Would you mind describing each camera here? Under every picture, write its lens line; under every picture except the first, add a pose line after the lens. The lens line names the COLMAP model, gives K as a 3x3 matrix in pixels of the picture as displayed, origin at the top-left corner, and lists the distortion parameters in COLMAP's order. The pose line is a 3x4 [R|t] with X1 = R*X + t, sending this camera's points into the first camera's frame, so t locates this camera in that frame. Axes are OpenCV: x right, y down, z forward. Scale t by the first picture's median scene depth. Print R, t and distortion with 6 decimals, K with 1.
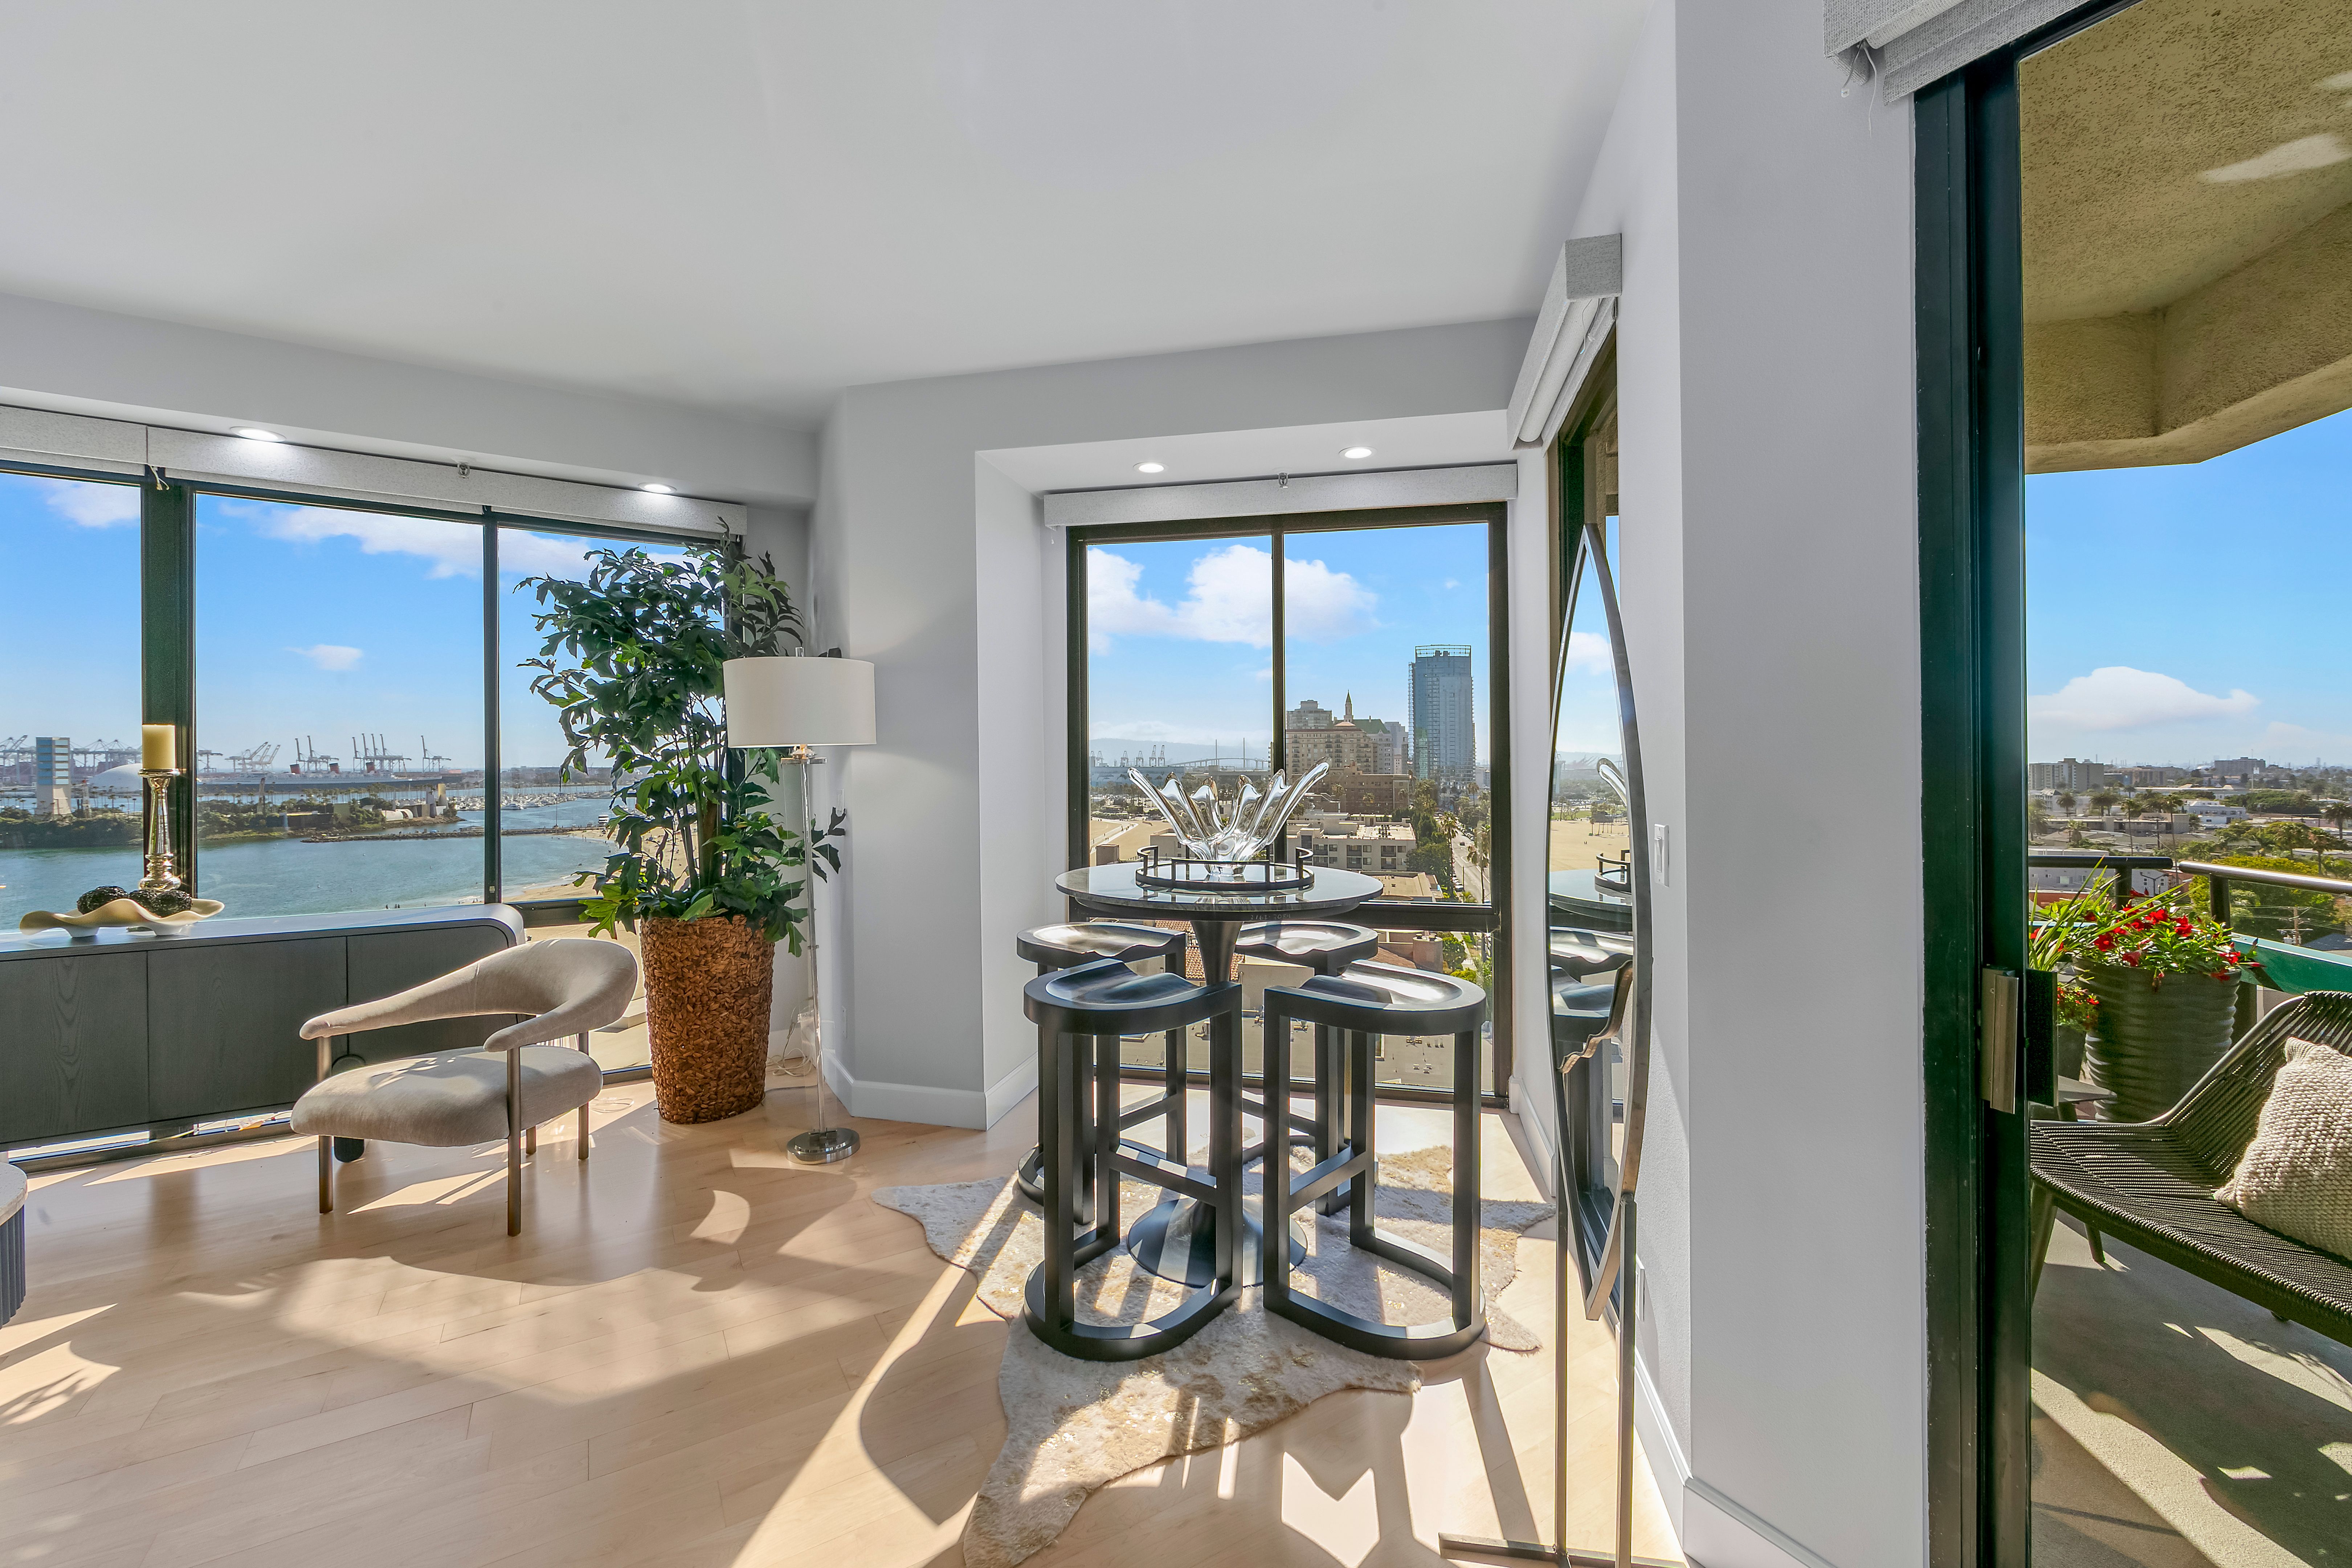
lens RADIAL K [[943.3, 0, 1170.0], [0, 943.3, 757.2], [0, 0, 1]] dist [0.000407, 0.000148]
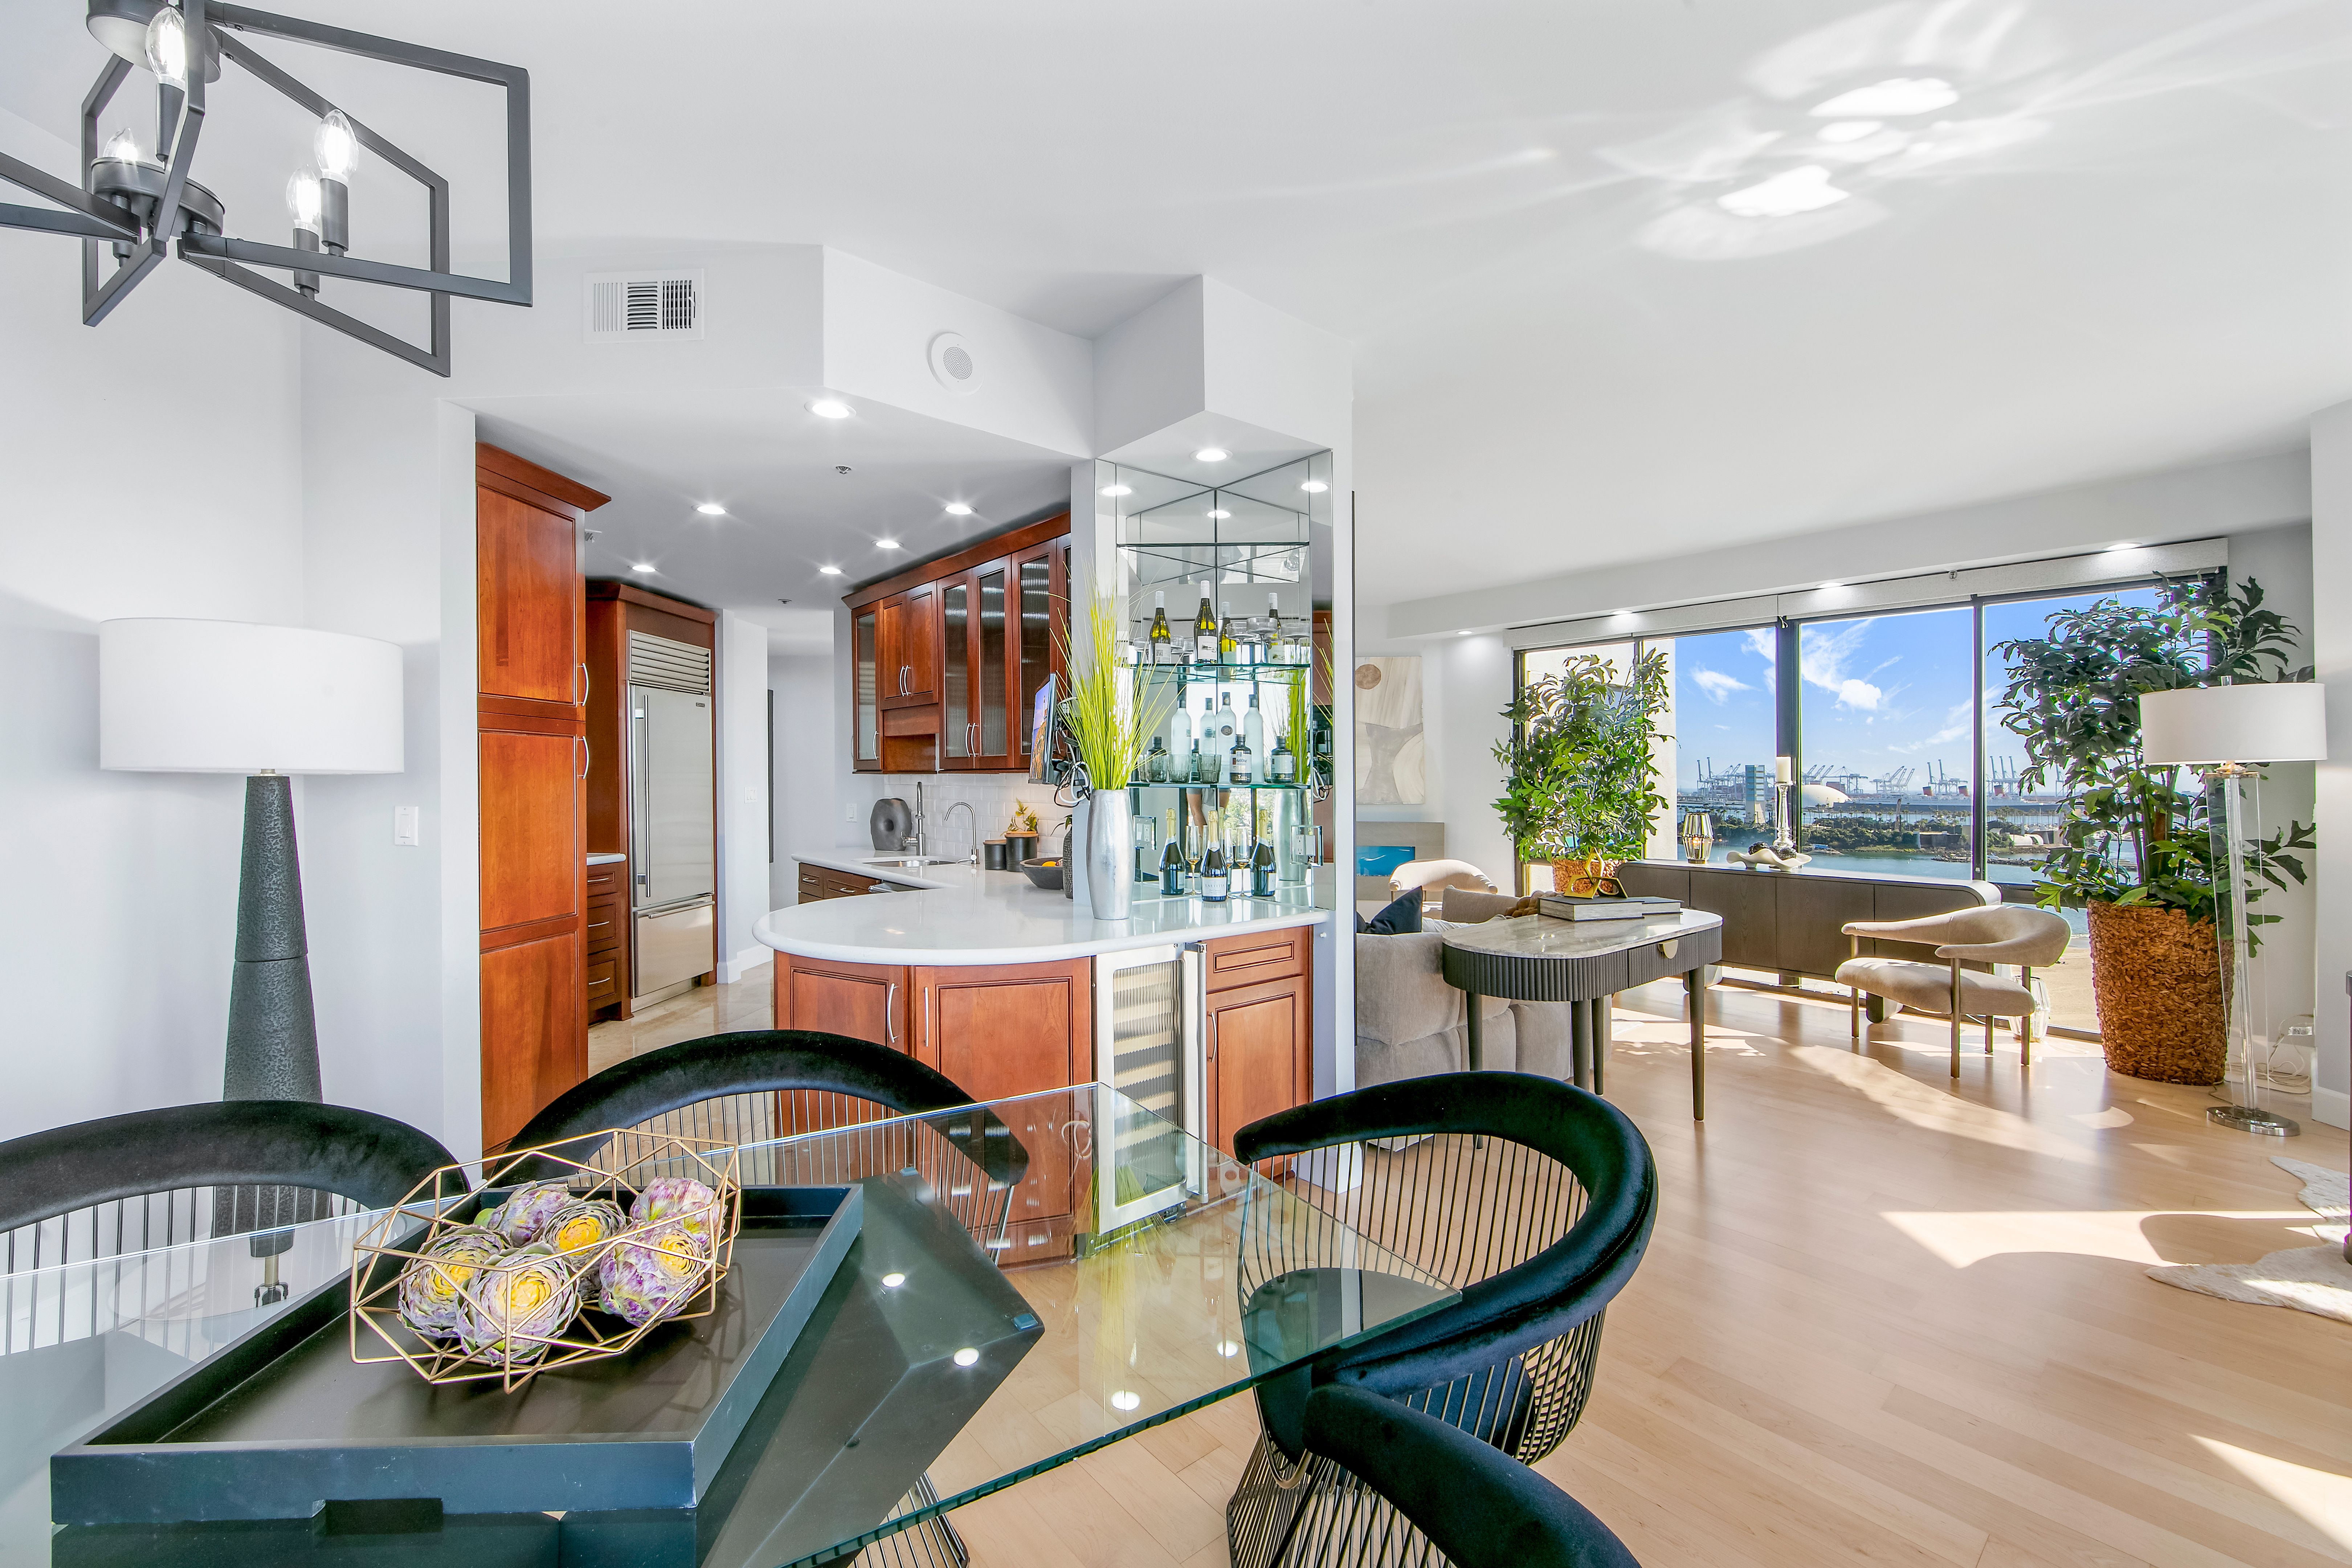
lens RADIAL K [[947.4, 0, 1168.6], [0, 947.4, 783.0], [0, 0, 1]] dist [-0.000615, 0.000210]
pose [[0.146634, 0.003758, -0.989184, 0.496634], [-0.000748, 0.999993, 0.003688, 0.009031], [0.989190, 0.000199, 0.146636, -0.387623]]
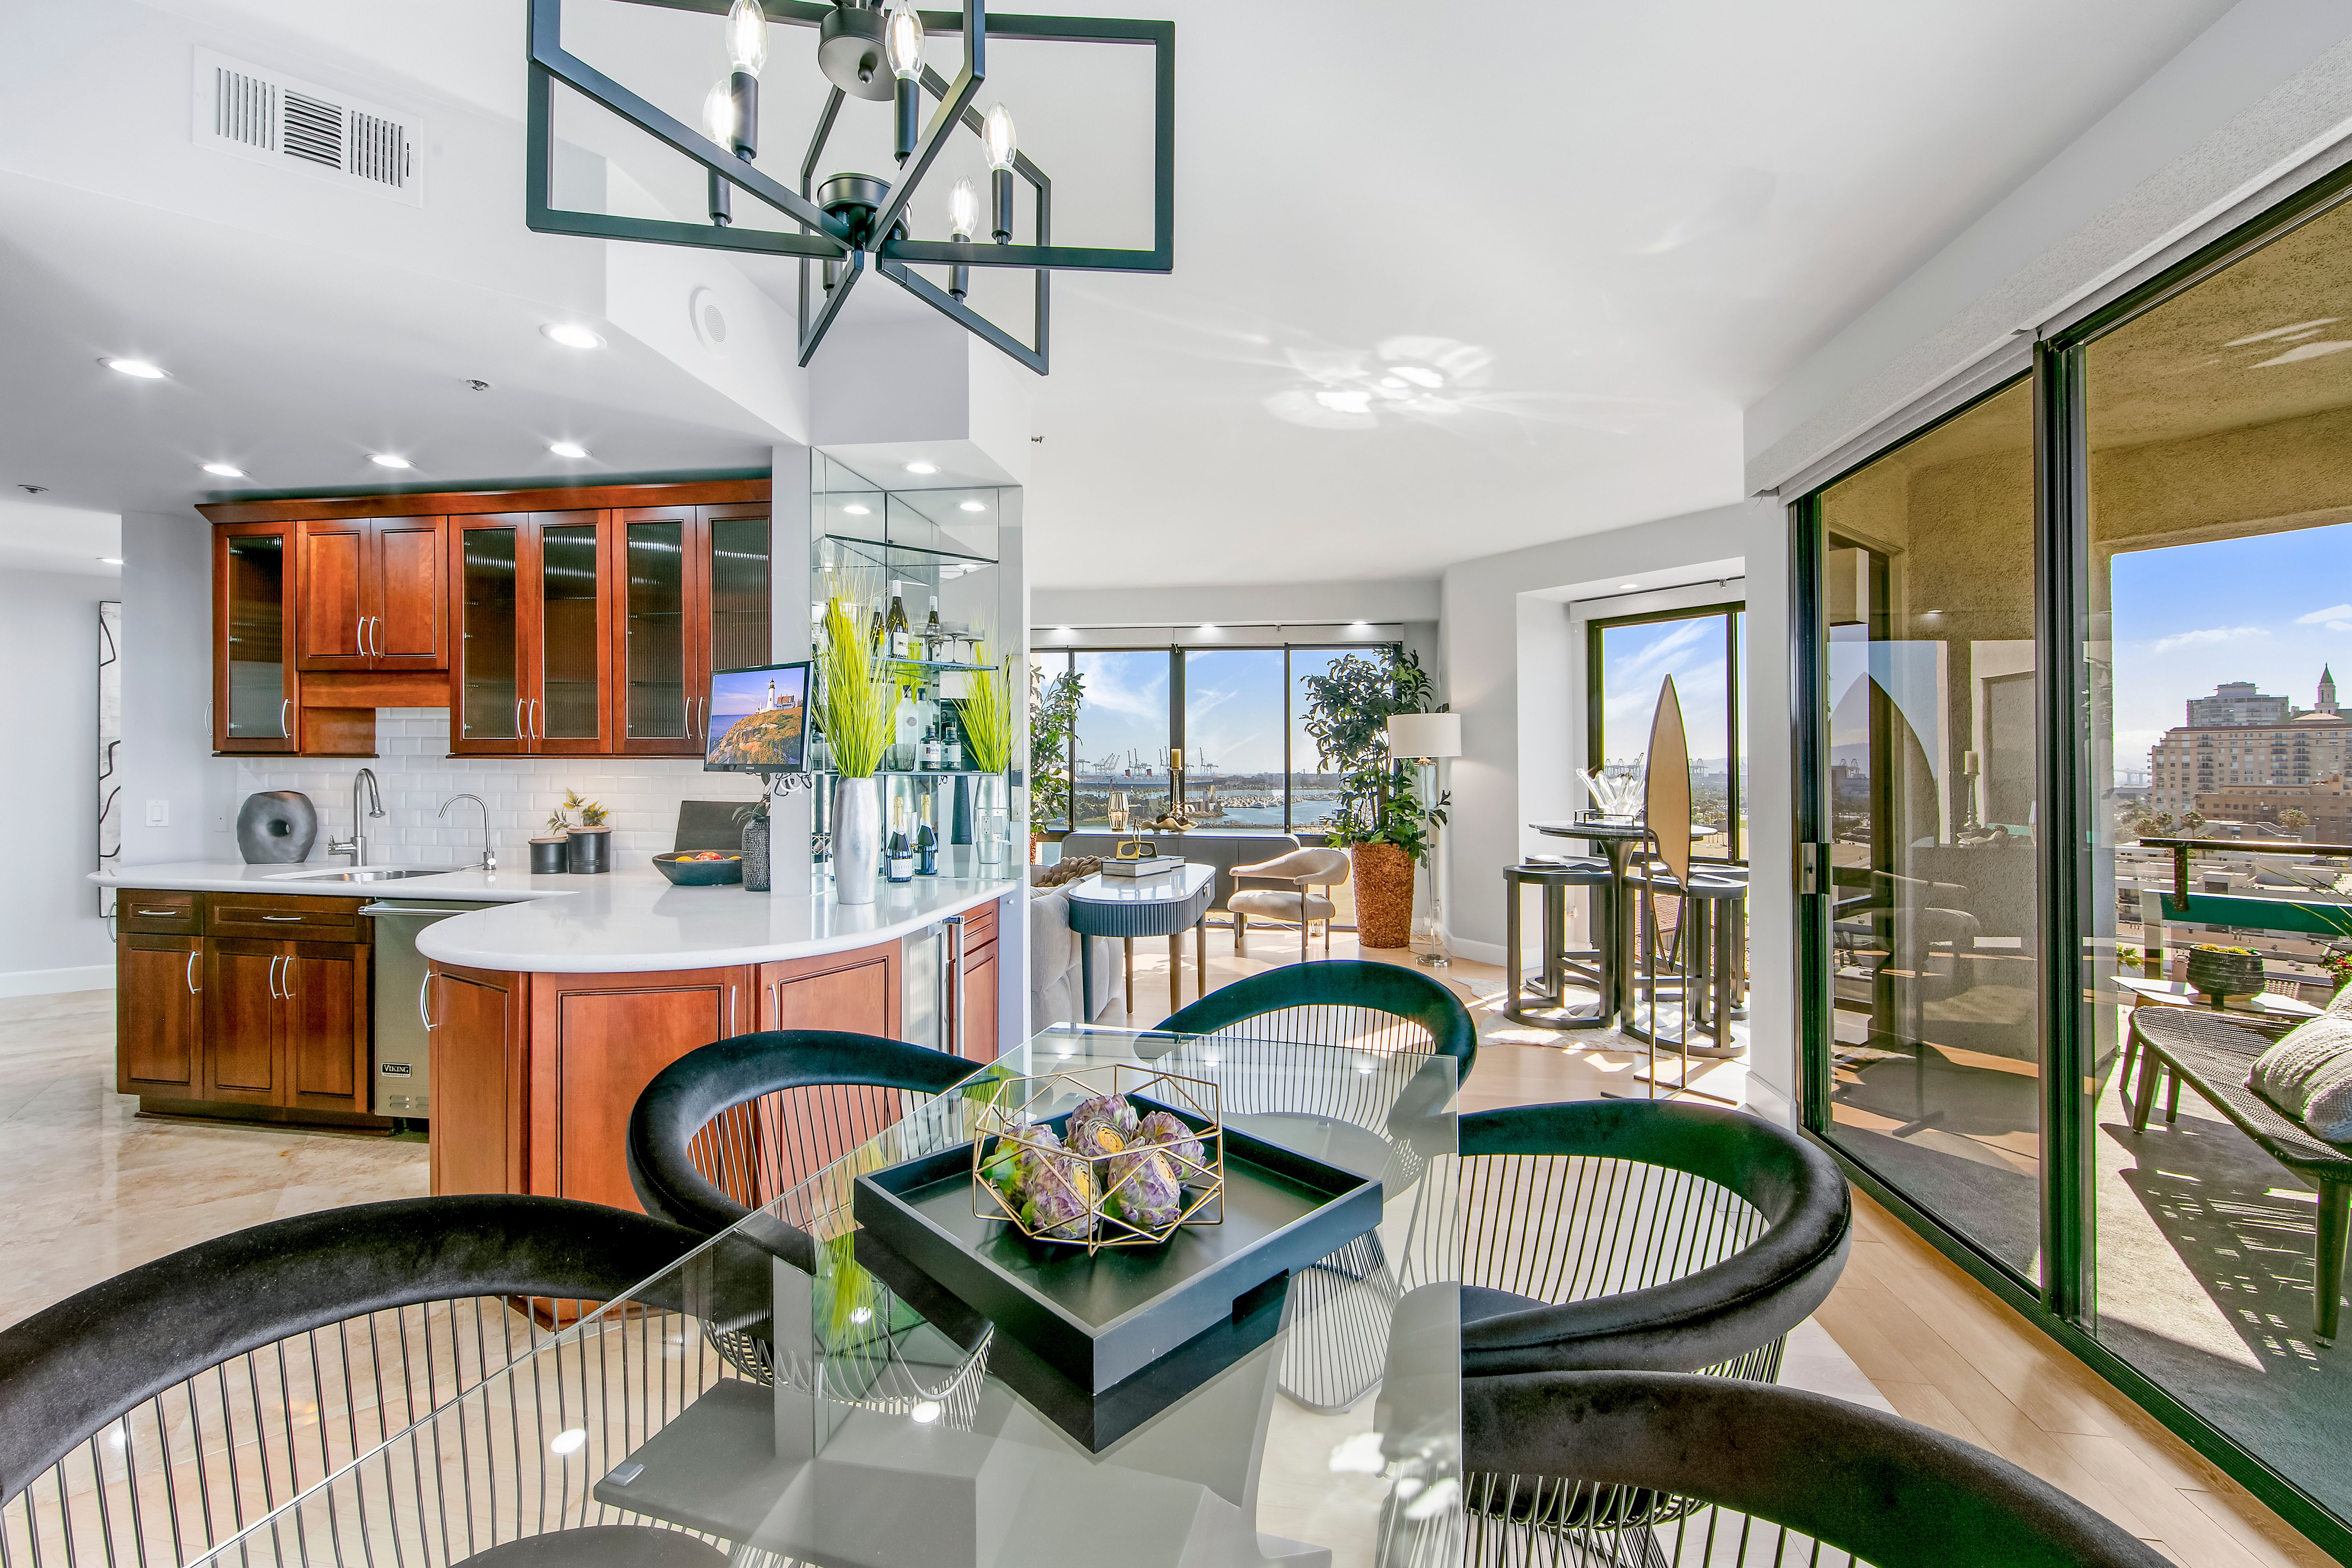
lens RADIAL K [[943.3, 0, 1170.0], [0, 943.3, 757.2], [0, 0, 1]] dist [0.000407, 0.000148]
pose [[0.763857, -0.002581, -0.645380, 0.433965], [-0.003256, 0.999964, -0.007854, 0.005471], [0.645377, 0.008101, 0.763821, -0.773178]]
